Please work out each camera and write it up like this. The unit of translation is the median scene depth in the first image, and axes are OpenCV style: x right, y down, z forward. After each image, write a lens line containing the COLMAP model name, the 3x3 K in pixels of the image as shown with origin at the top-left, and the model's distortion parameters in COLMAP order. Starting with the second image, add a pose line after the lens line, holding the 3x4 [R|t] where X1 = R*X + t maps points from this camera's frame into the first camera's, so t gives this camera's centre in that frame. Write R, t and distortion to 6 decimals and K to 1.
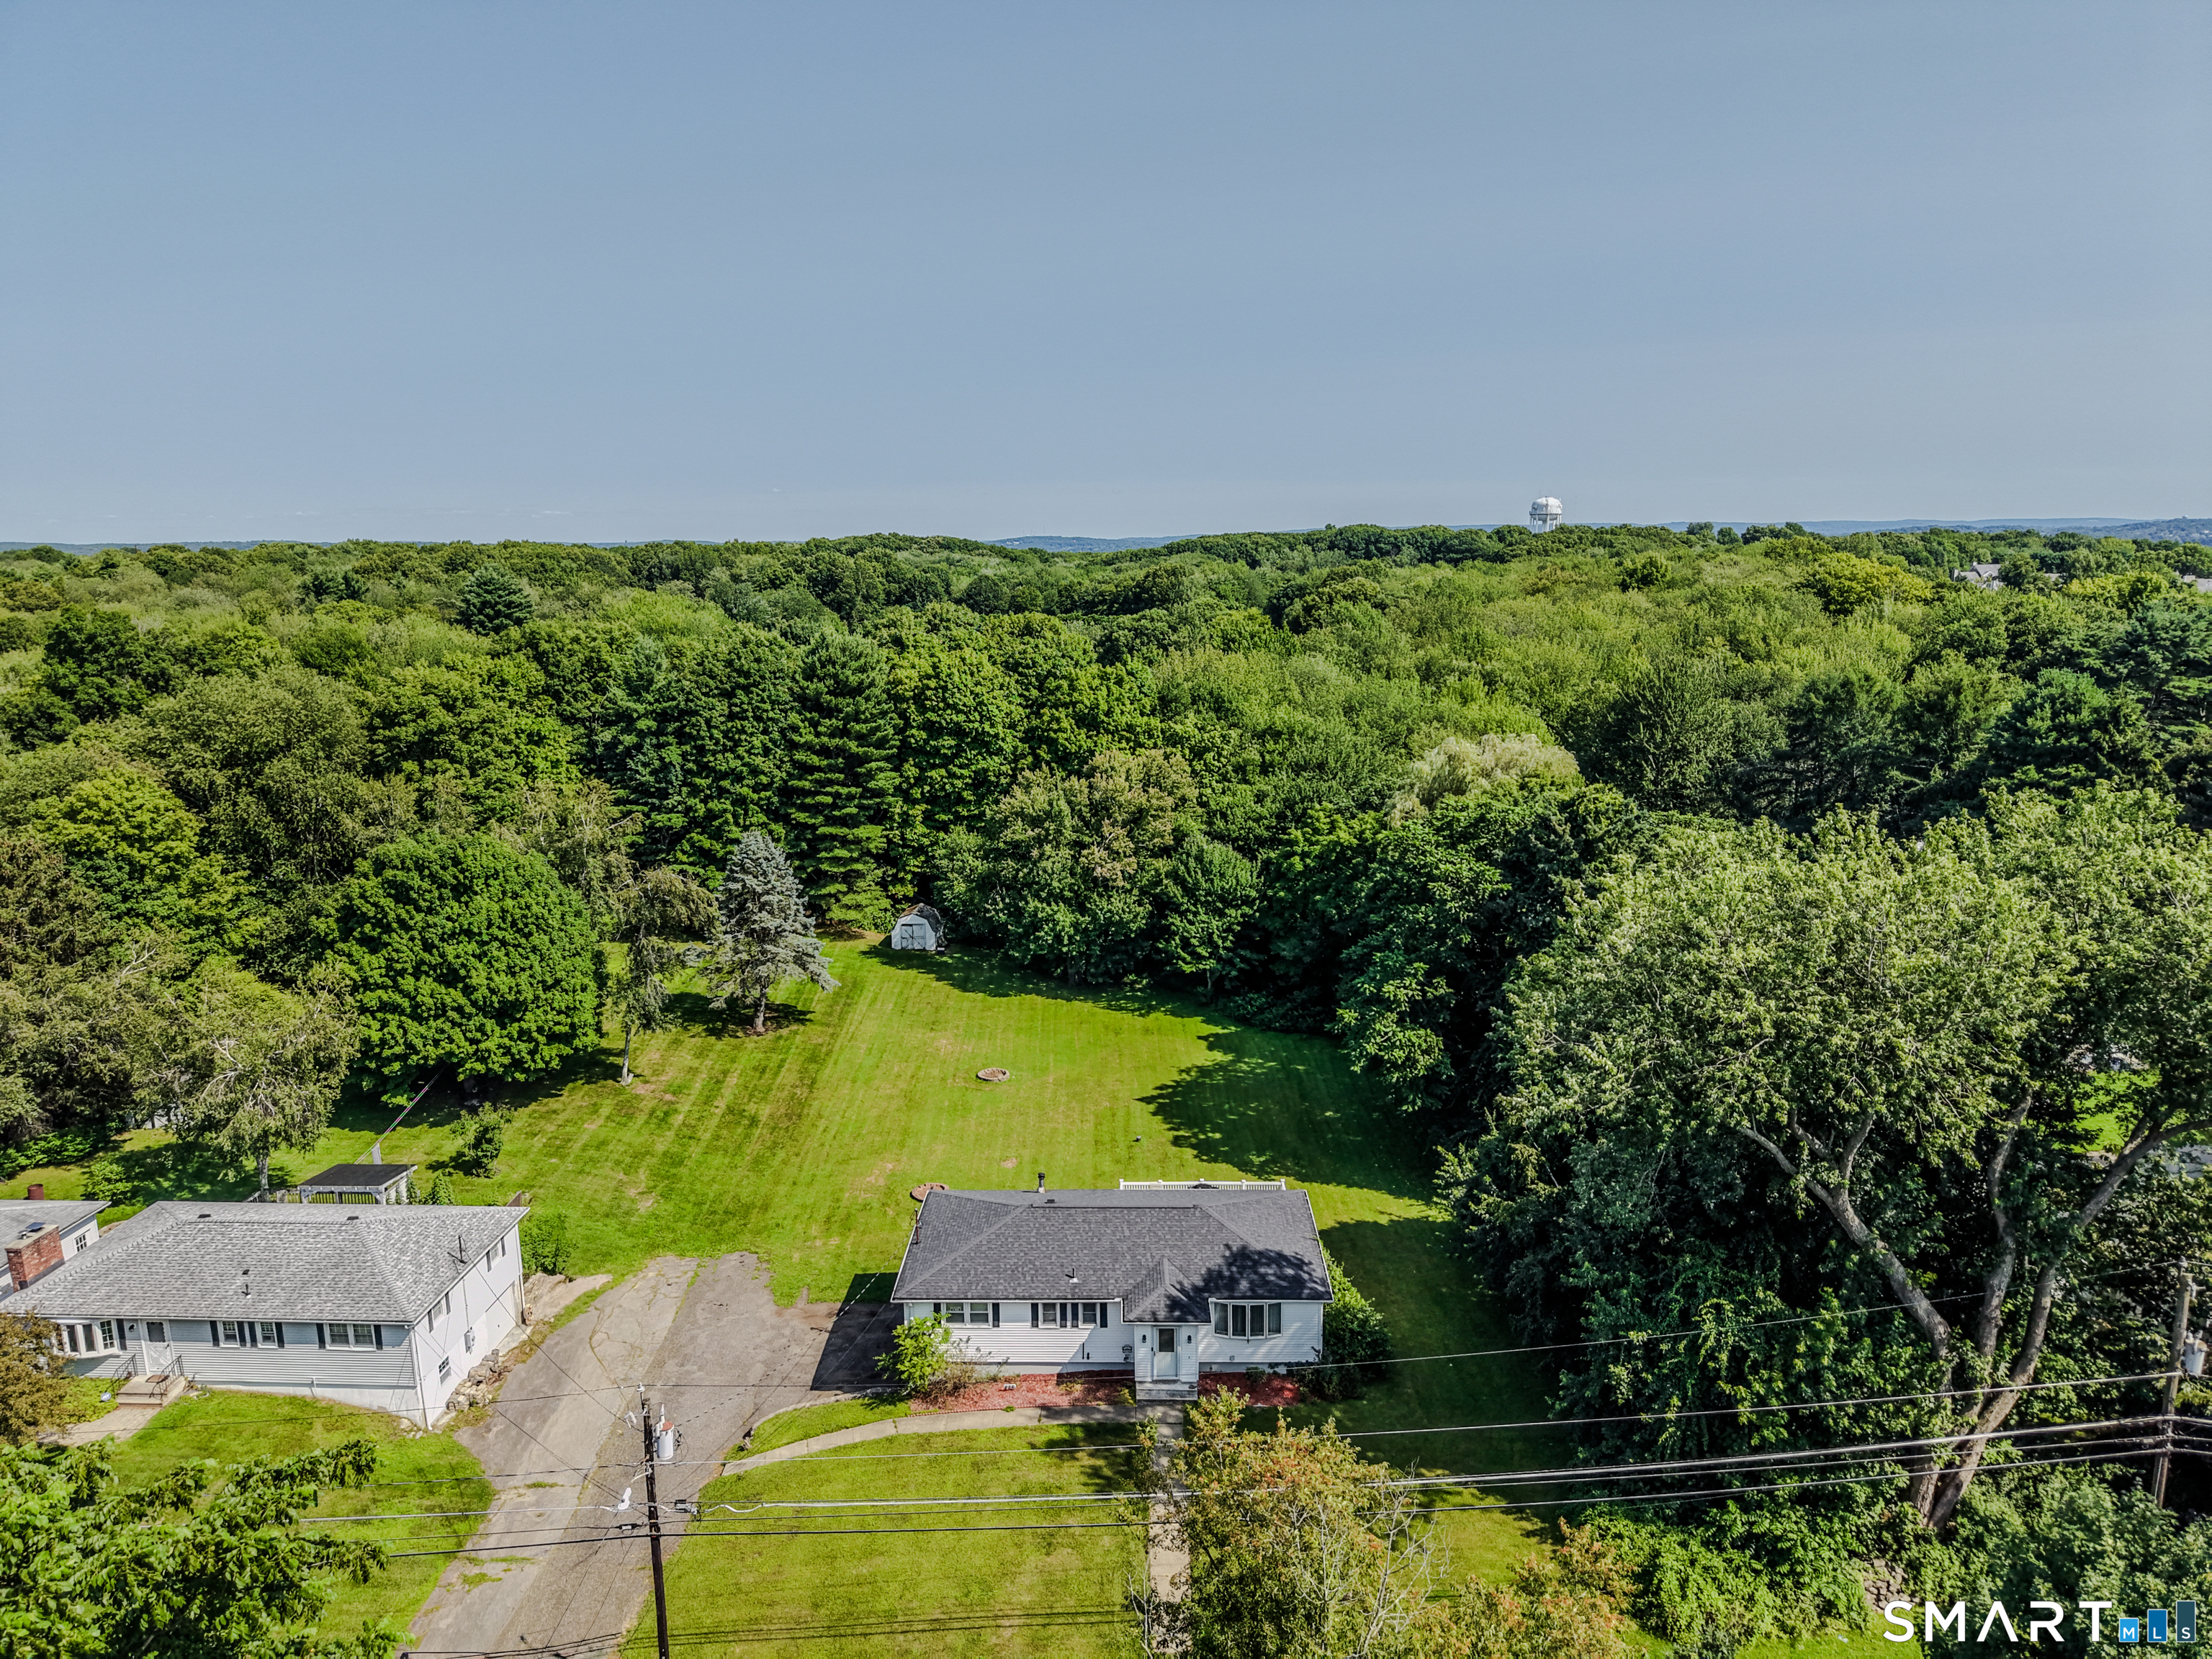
lens RADIAL K [[1463.0, 0, 1098.4], [0, 1463.0, 850.8], [0, 0, 1]] dist [0.096066, -0.158034]
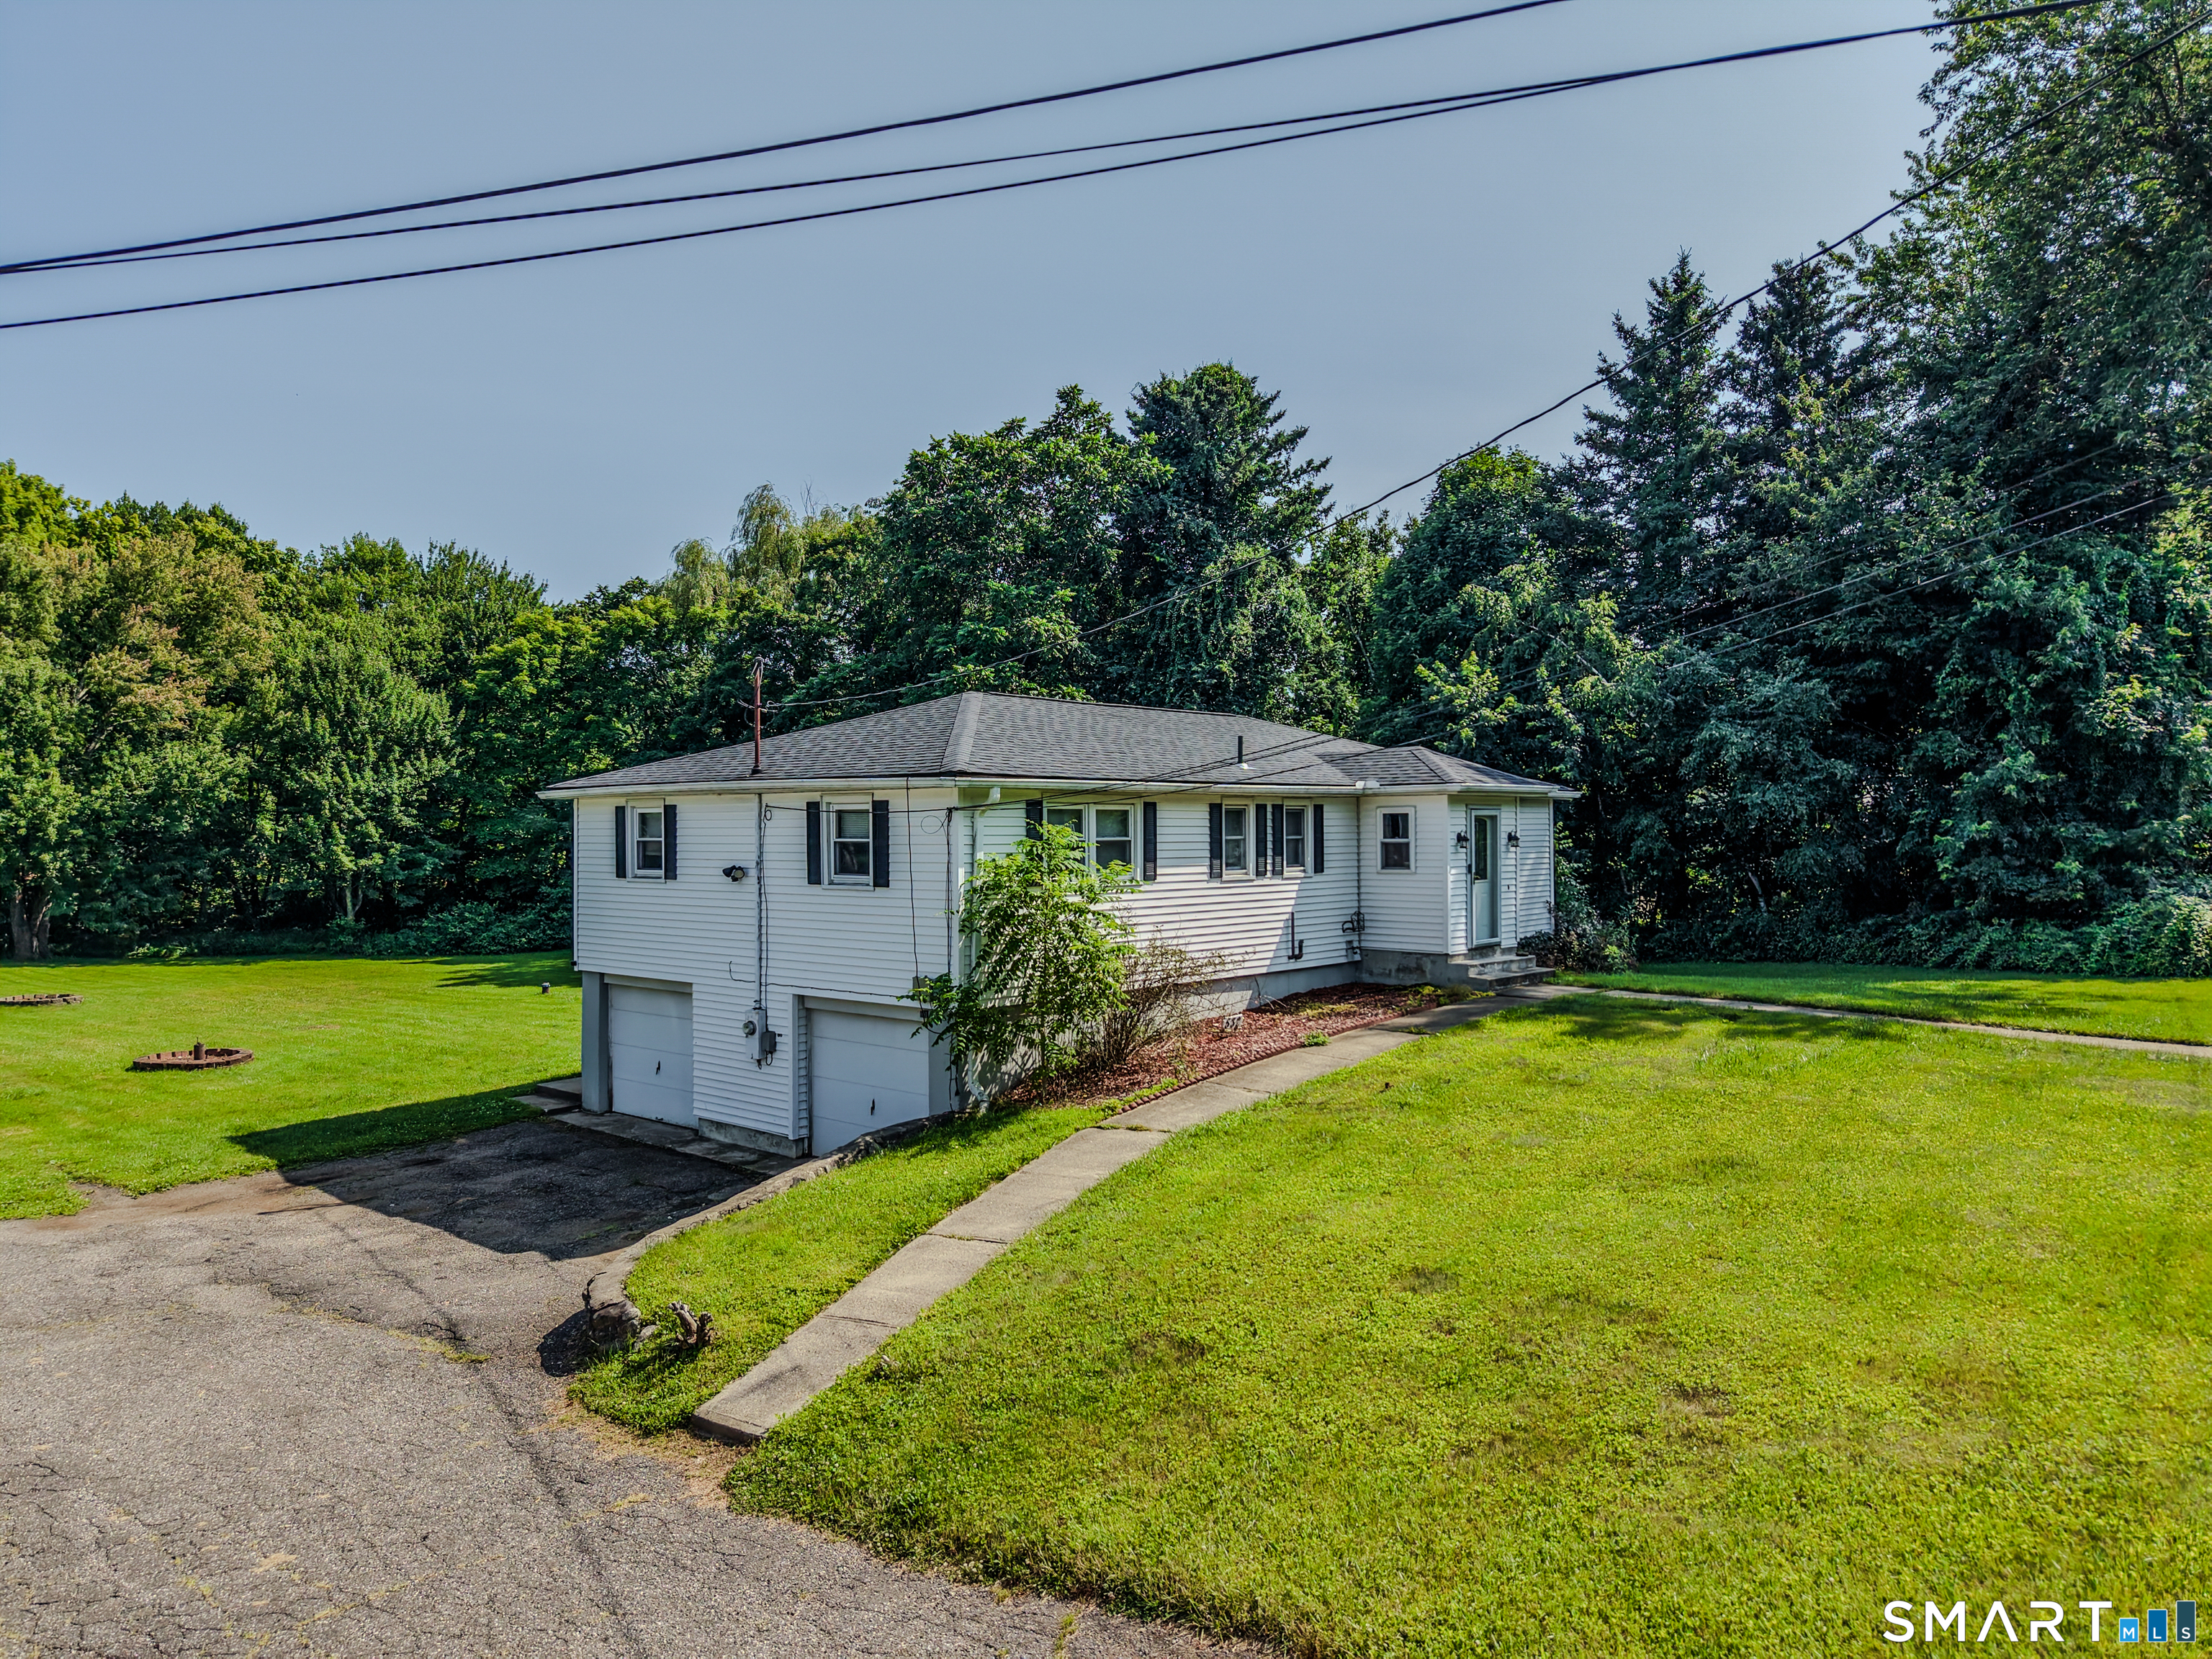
lens RADIAL K [[1507.2, 0, 1106.0], [0, 1507.2, 829.5], [0, 0, 1]] dist [-0.001308, 0.002008]
pose [[0.644619, 0.015156, 0.764354, -0.188044], [0.153393, 0.976908, -0.148735, 0.196087], [-0.748957, 0.213124, 0.627408, 0.423164]]
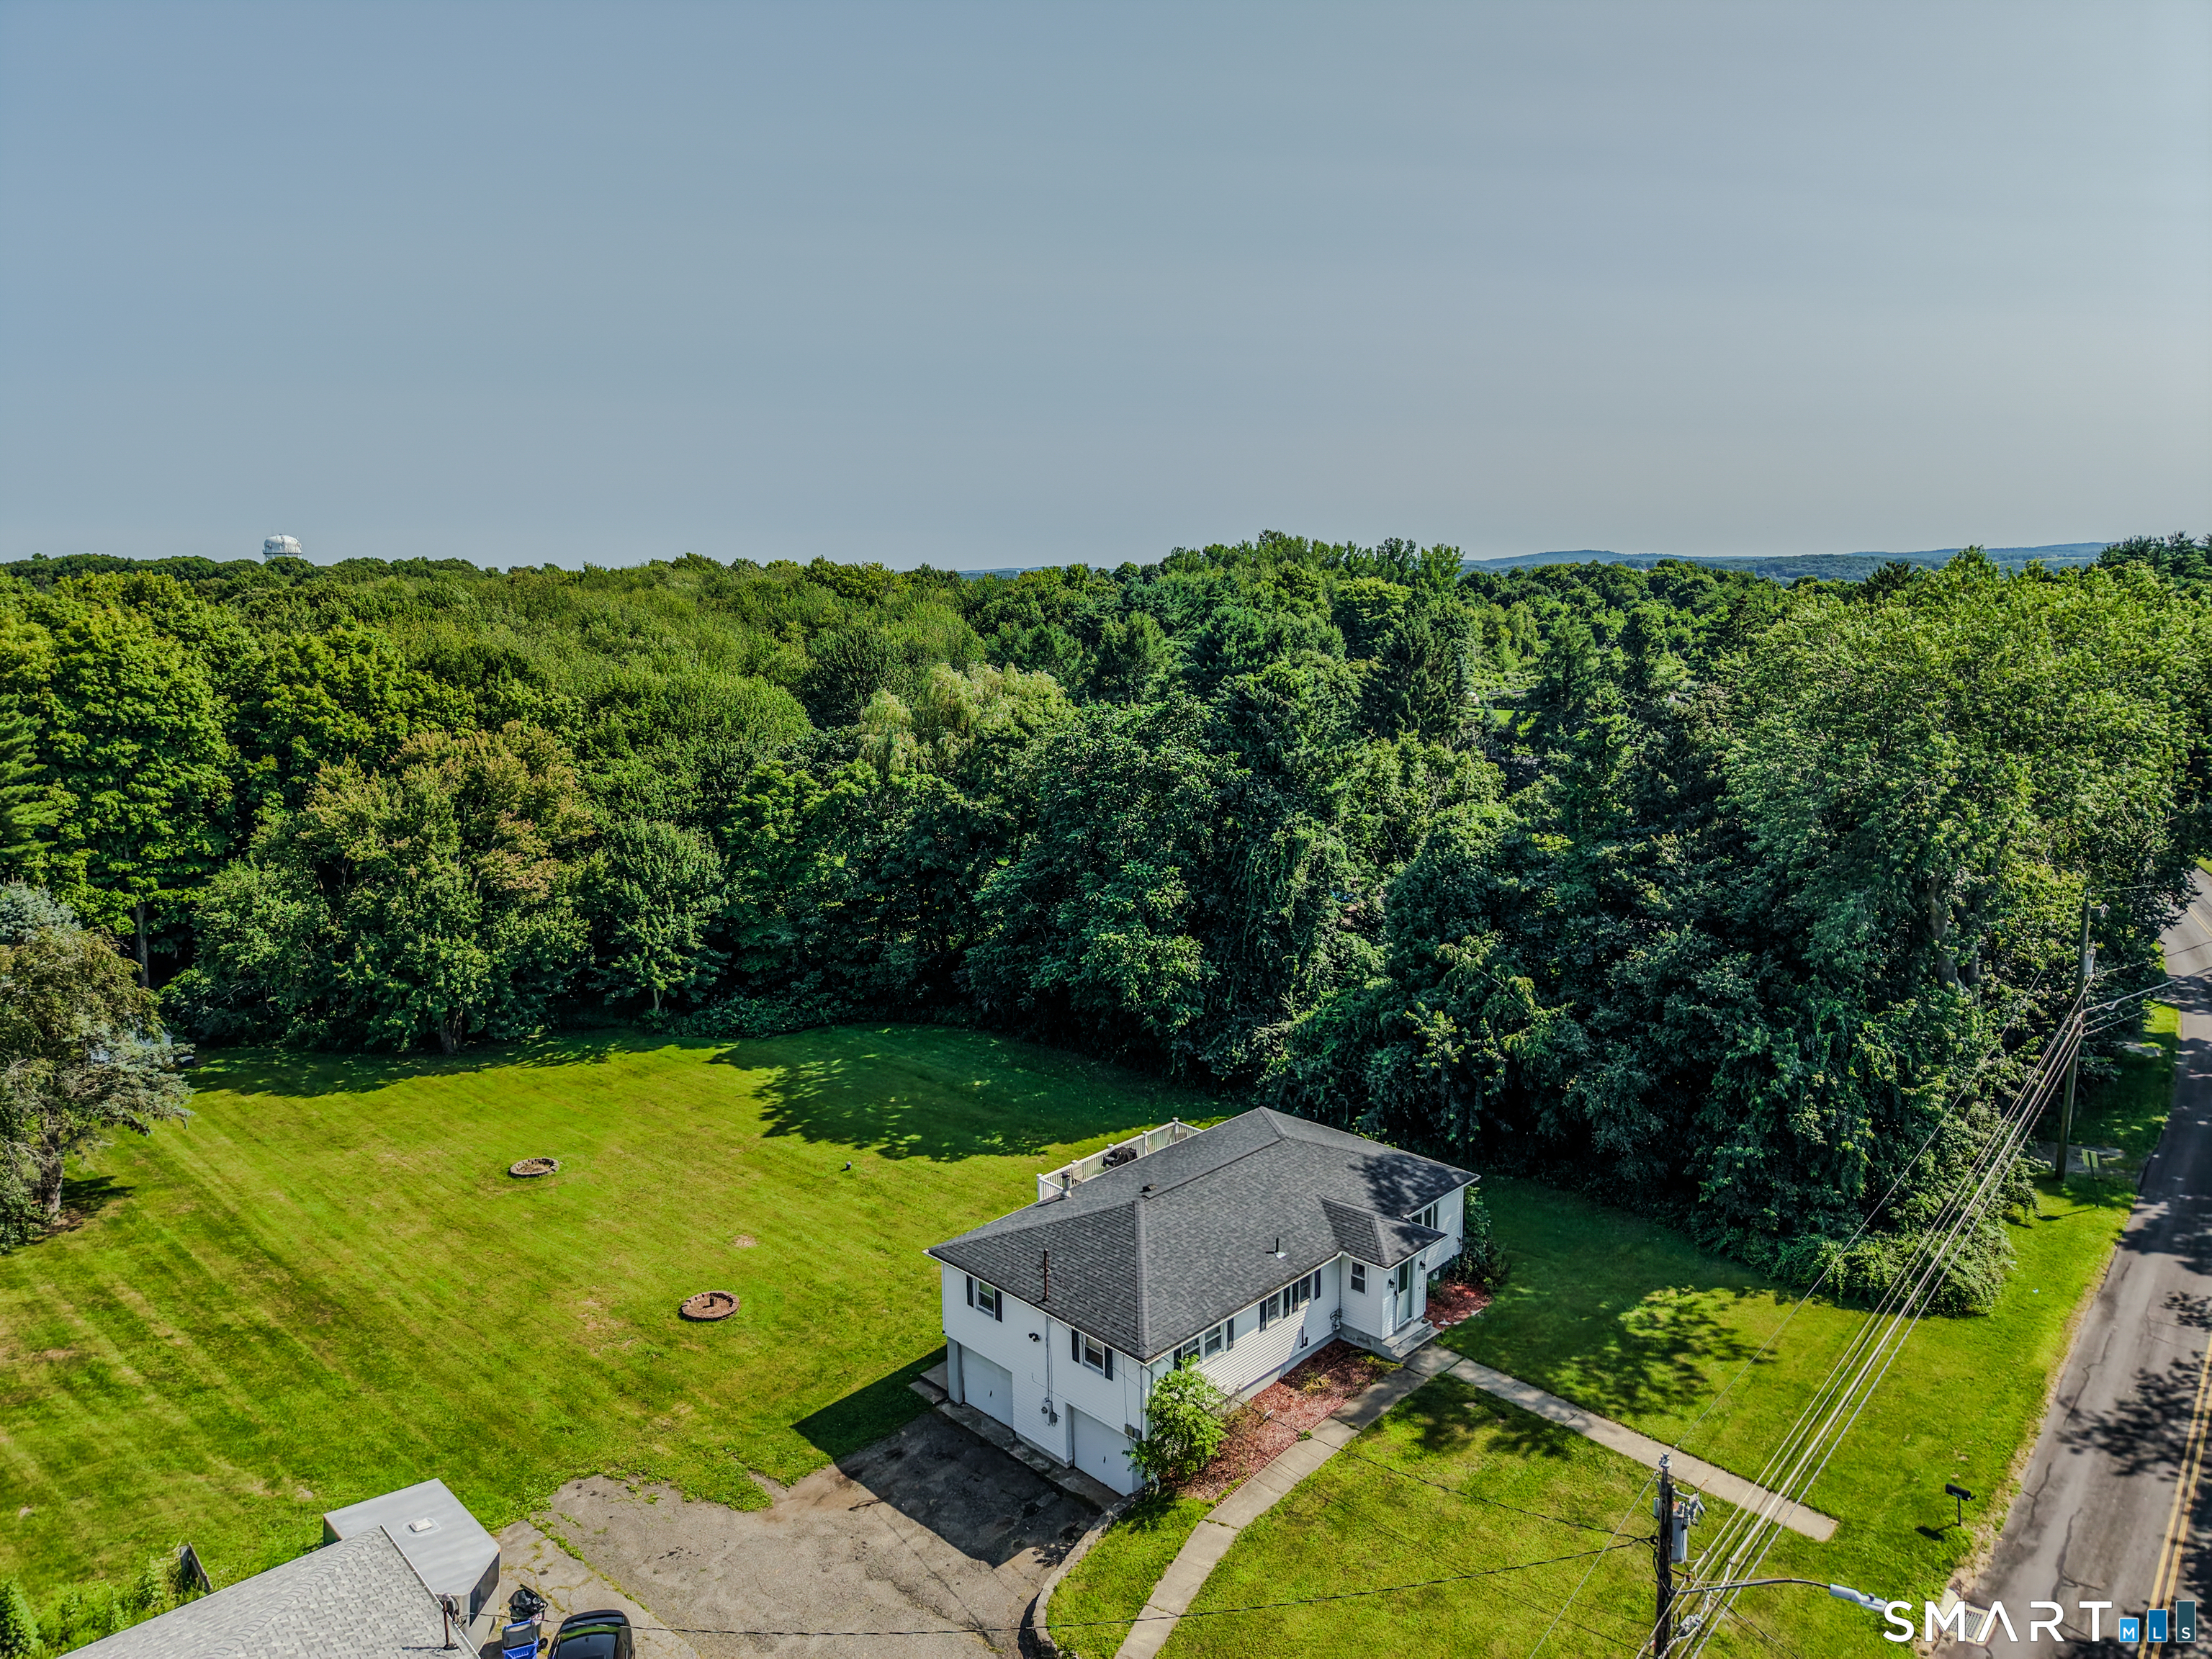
lens RADIAL K [[1495.5, 0, 1106.0], [0, 1495.5, 829.5], [0, 0, 1]] dist [0.013490, 0.001742]
pose [[0.688208, -0.123107, 0.714992, -0.333938], [0.158387, 0.987222, 0.017526, 0.022284], [-0.708013, 0.101183, 0.698913, 0.266355]]
